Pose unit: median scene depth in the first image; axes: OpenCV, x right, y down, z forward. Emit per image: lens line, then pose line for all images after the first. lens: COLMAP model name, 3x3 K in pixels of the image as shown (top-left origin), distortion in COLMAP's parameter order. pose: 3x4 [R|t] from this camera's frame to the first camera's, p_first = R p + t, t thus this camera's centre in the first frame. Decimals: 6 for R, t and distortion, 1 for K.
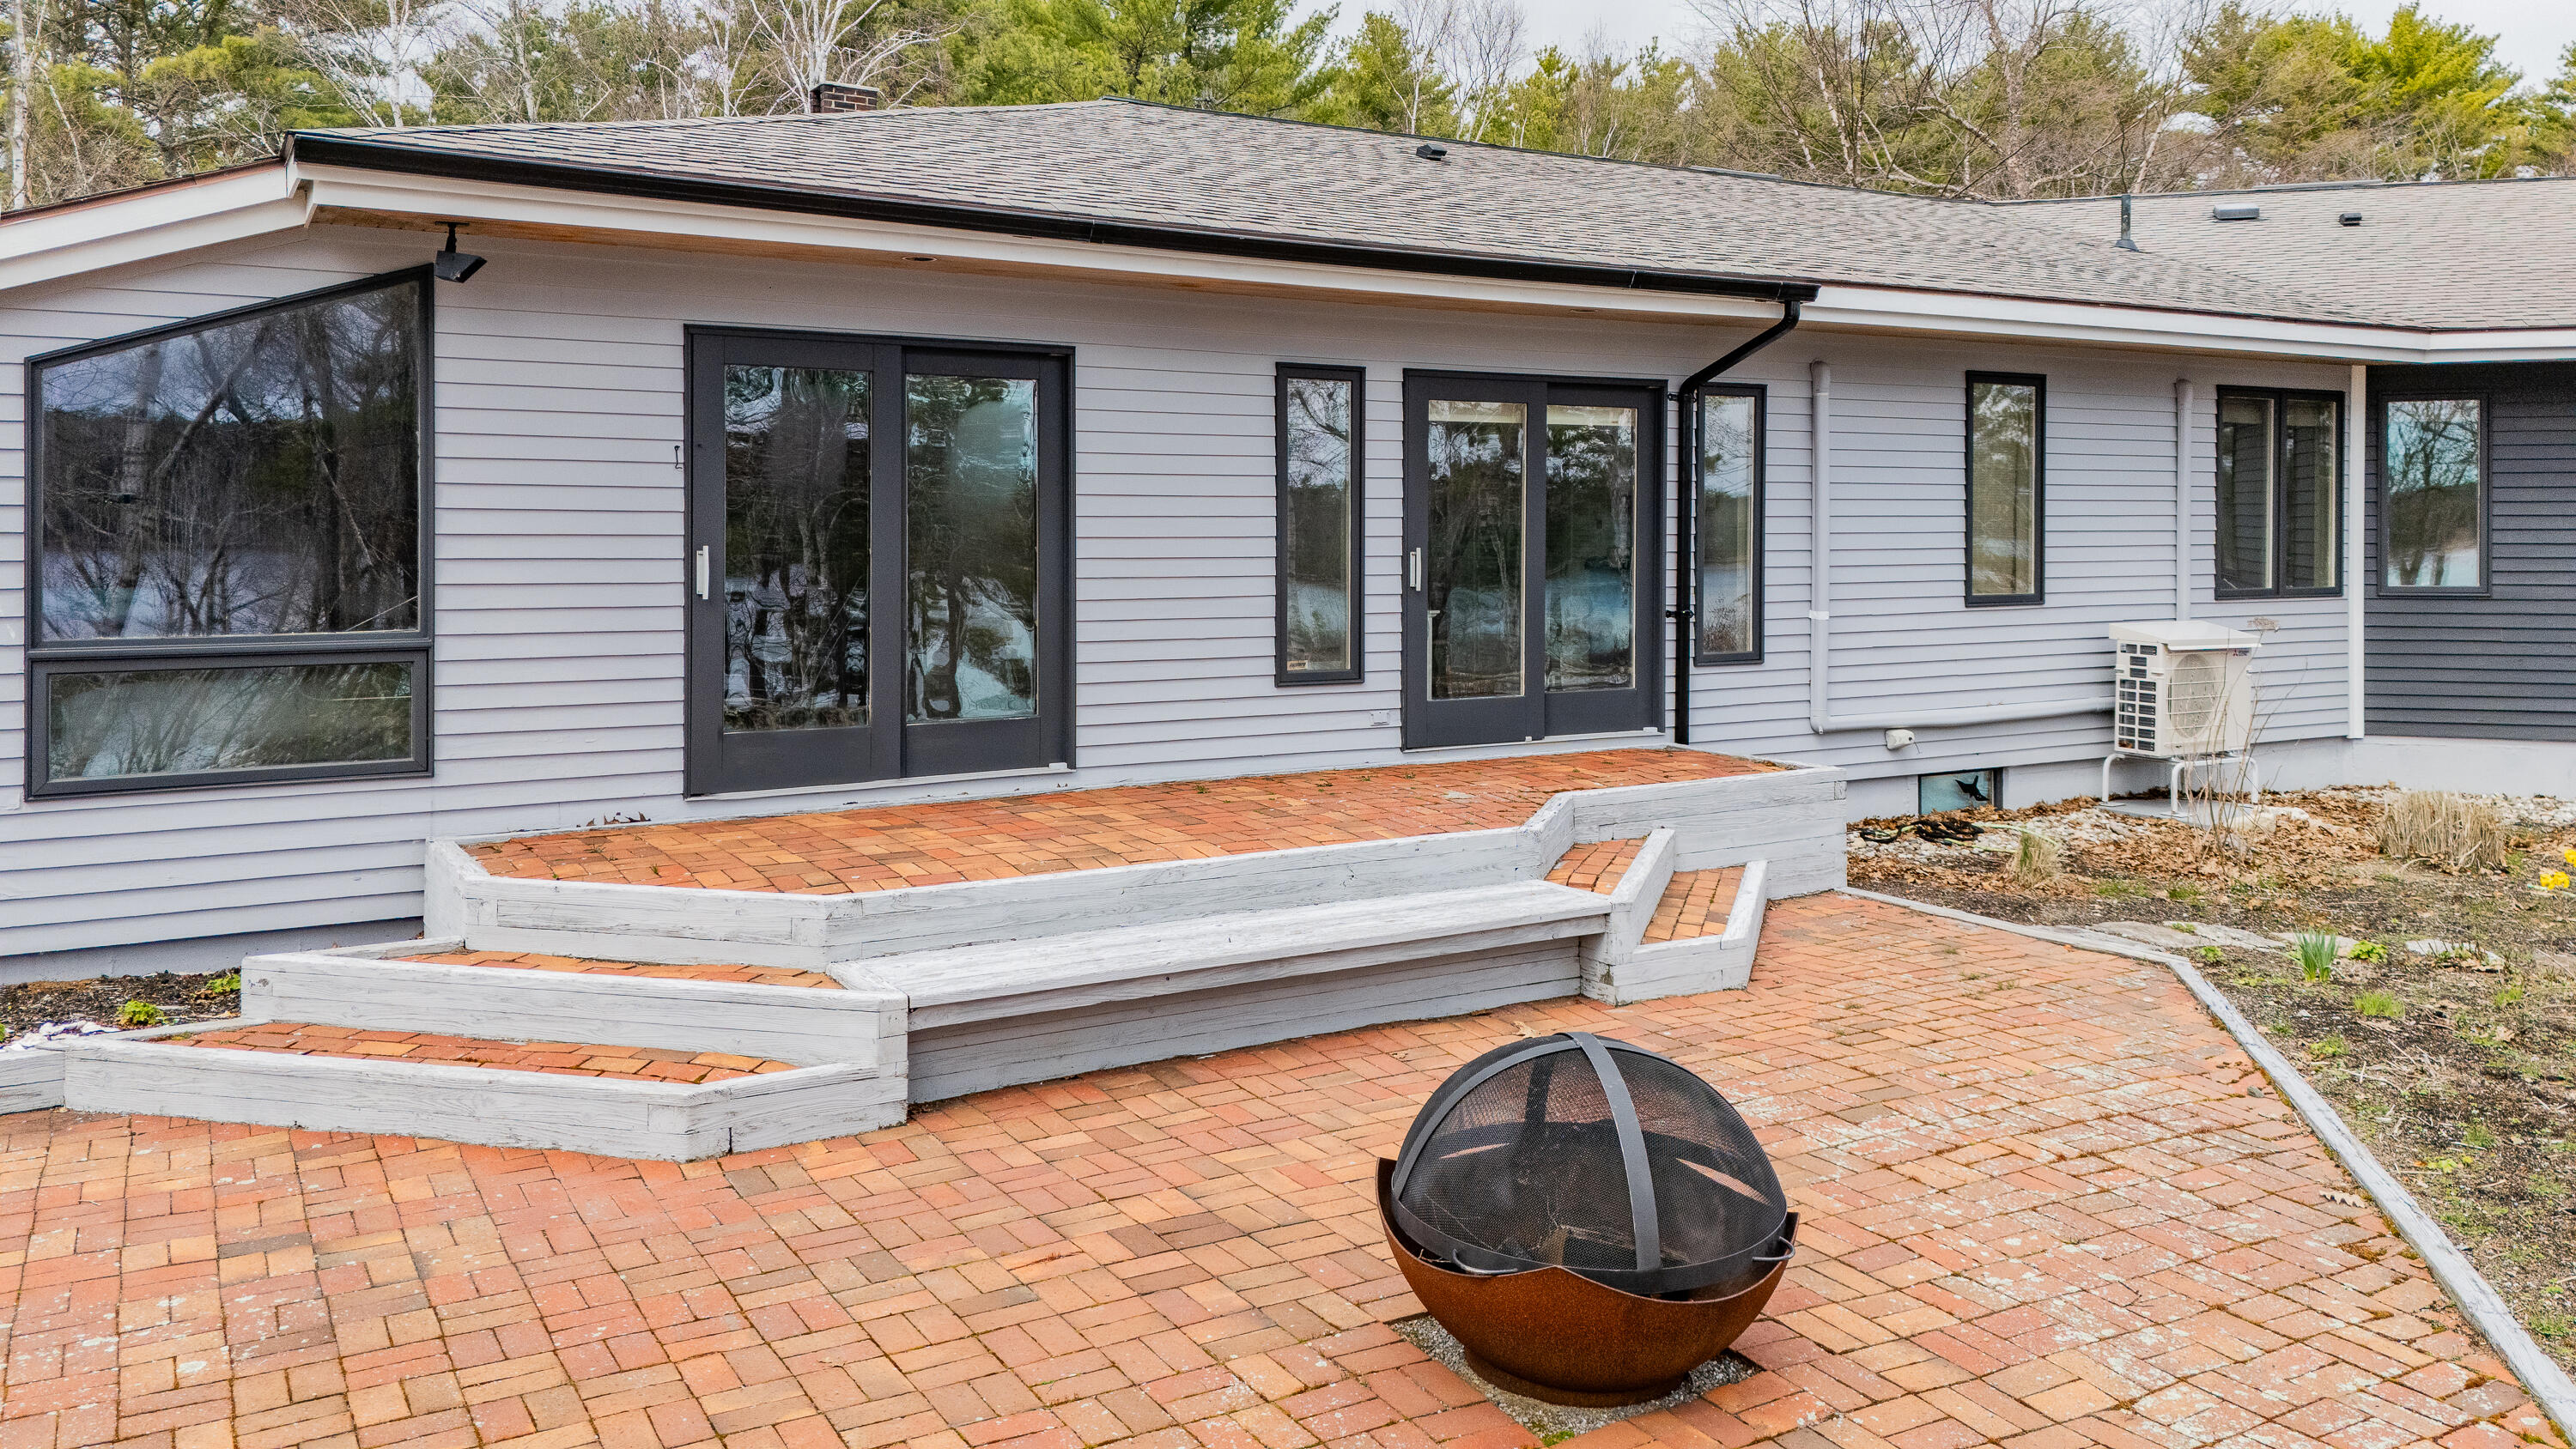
lens RADIAL K [[1838.7, 0, 1281.2], [0, 1838.7, 680.7], [0, 0, 1]] dist [0.084068, -0.067298]
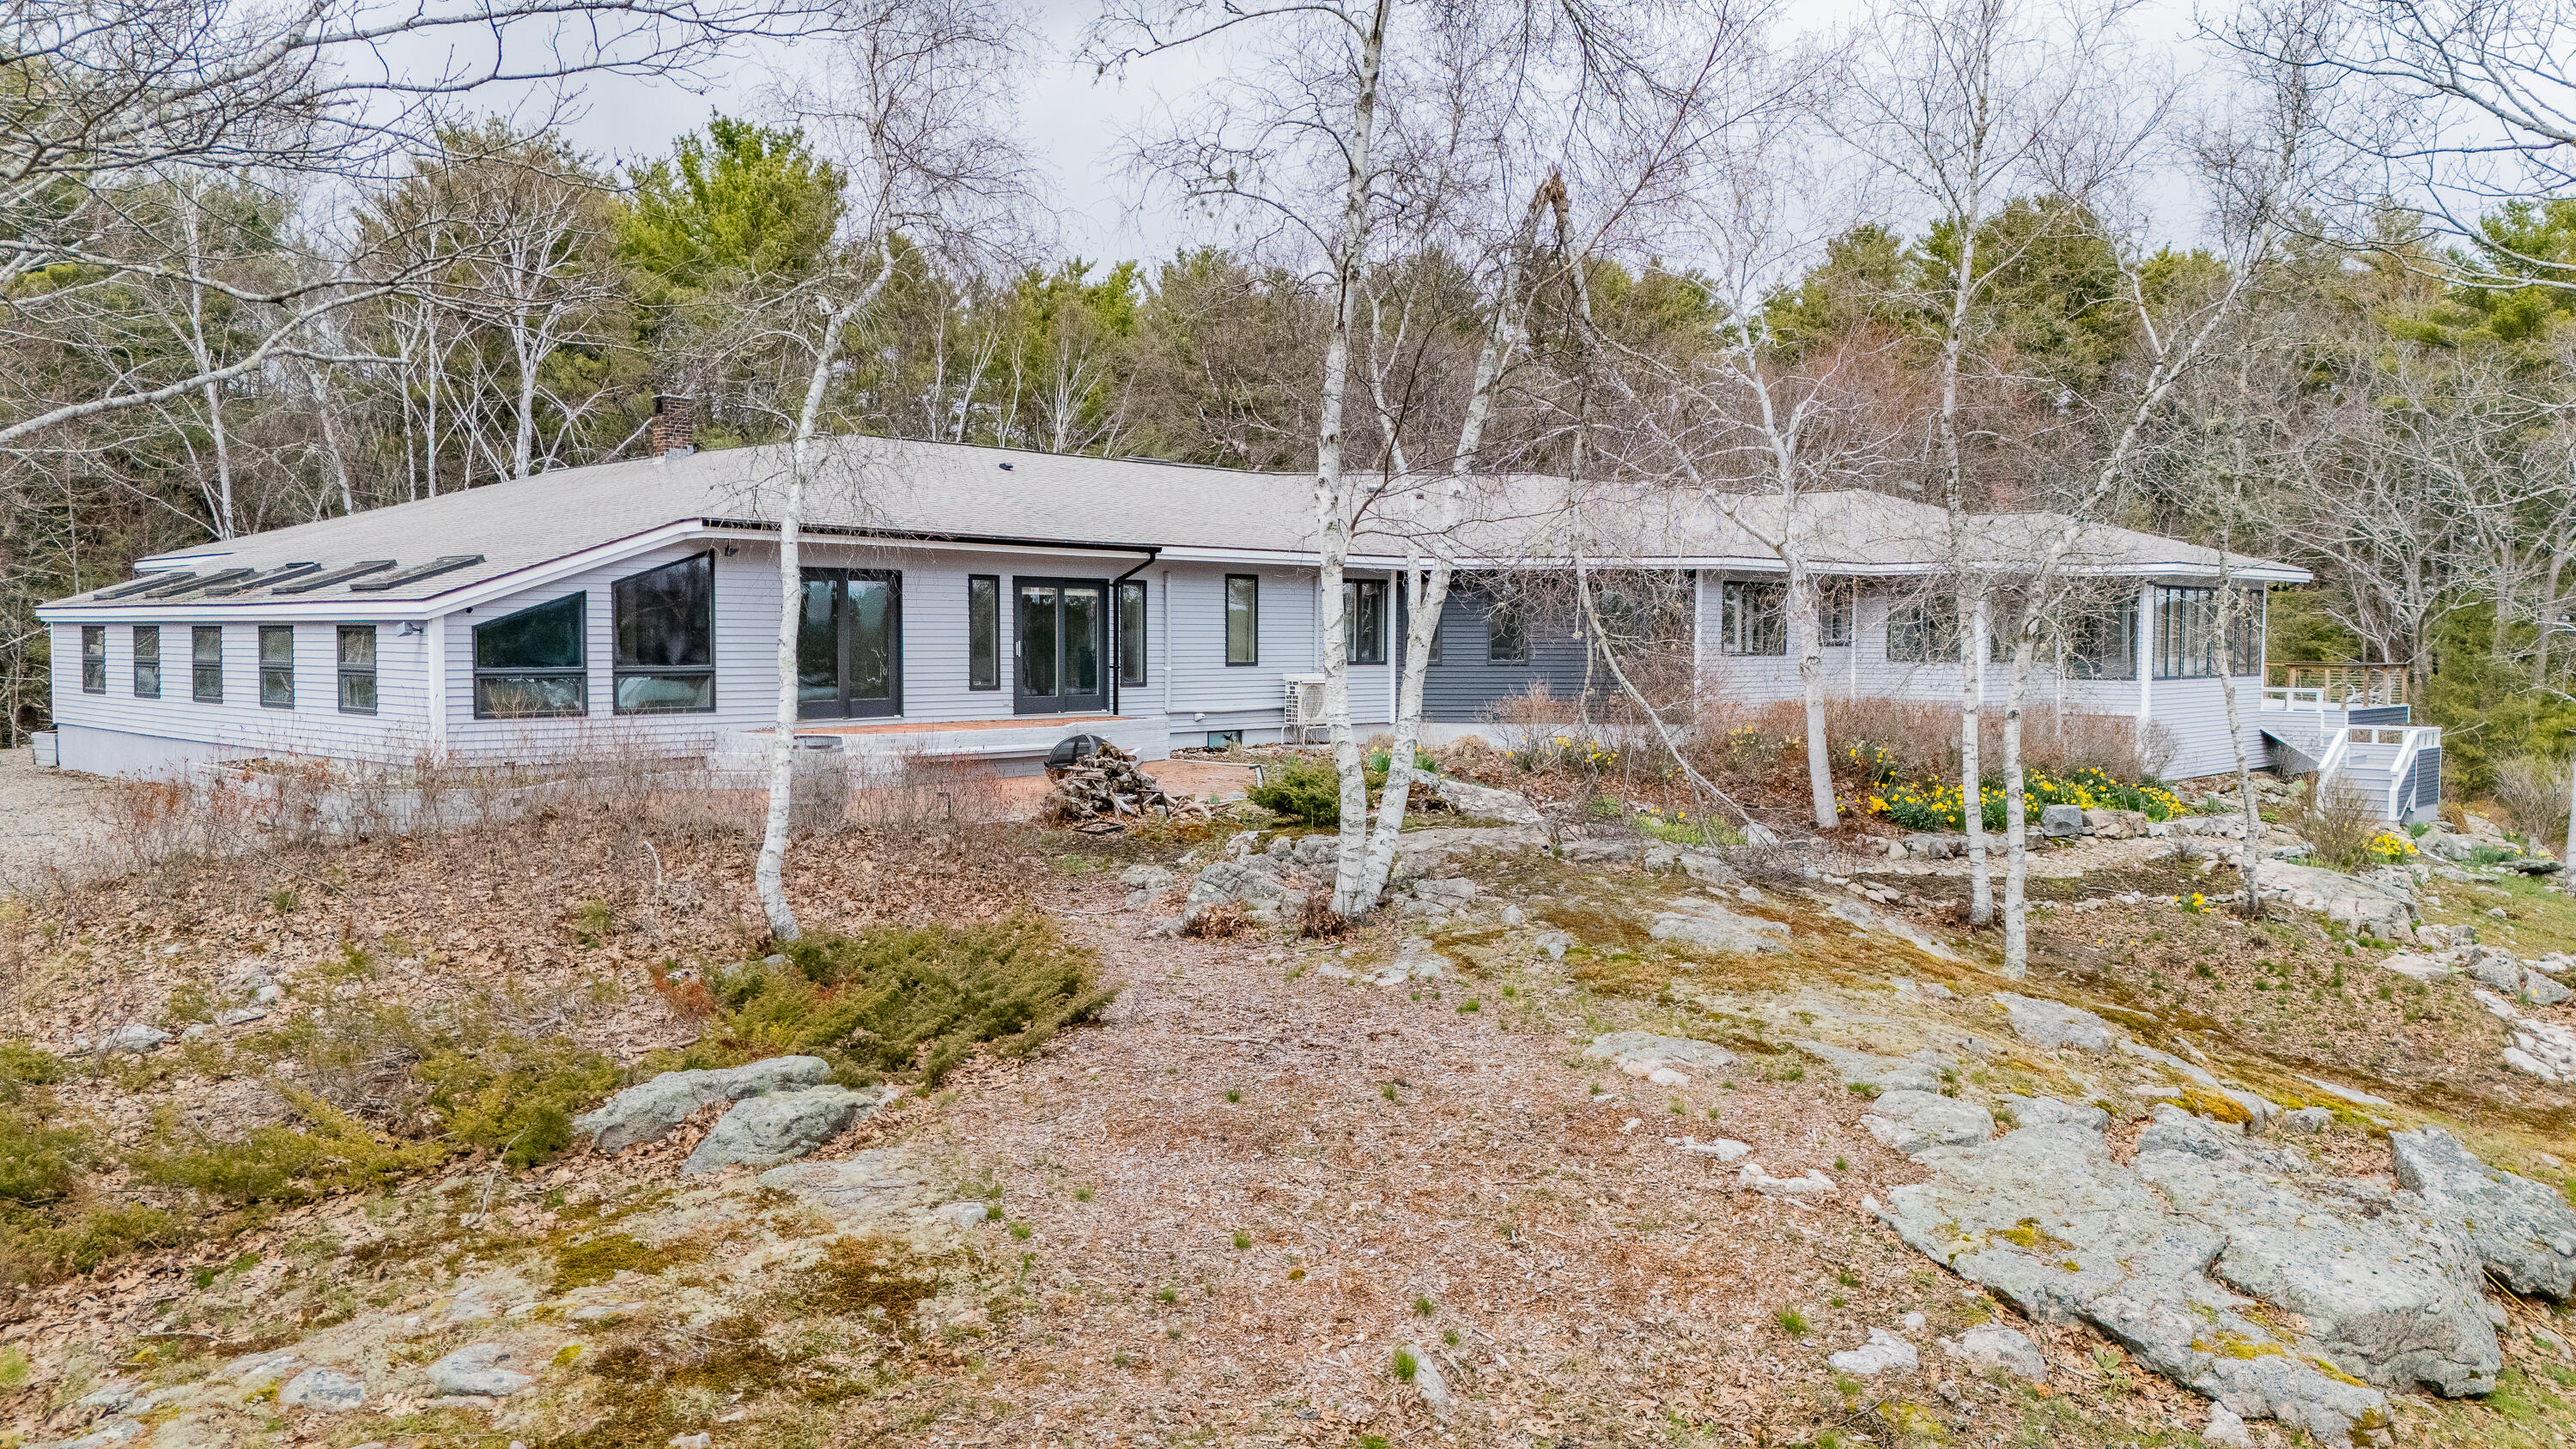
lens RADIAL K [[1838.7, 0, 1281.2], [0, 1838.7, 680.7], [0, 0, 1]] dist [0.084068, -0.067298]
pose [[0.960806, -0.000470, 0.277222, -0.284973], [0.015633, 0.998499, -0.052488, 0.124742], [-0.276781, 0.054765, 0.959371, -1.588220]]
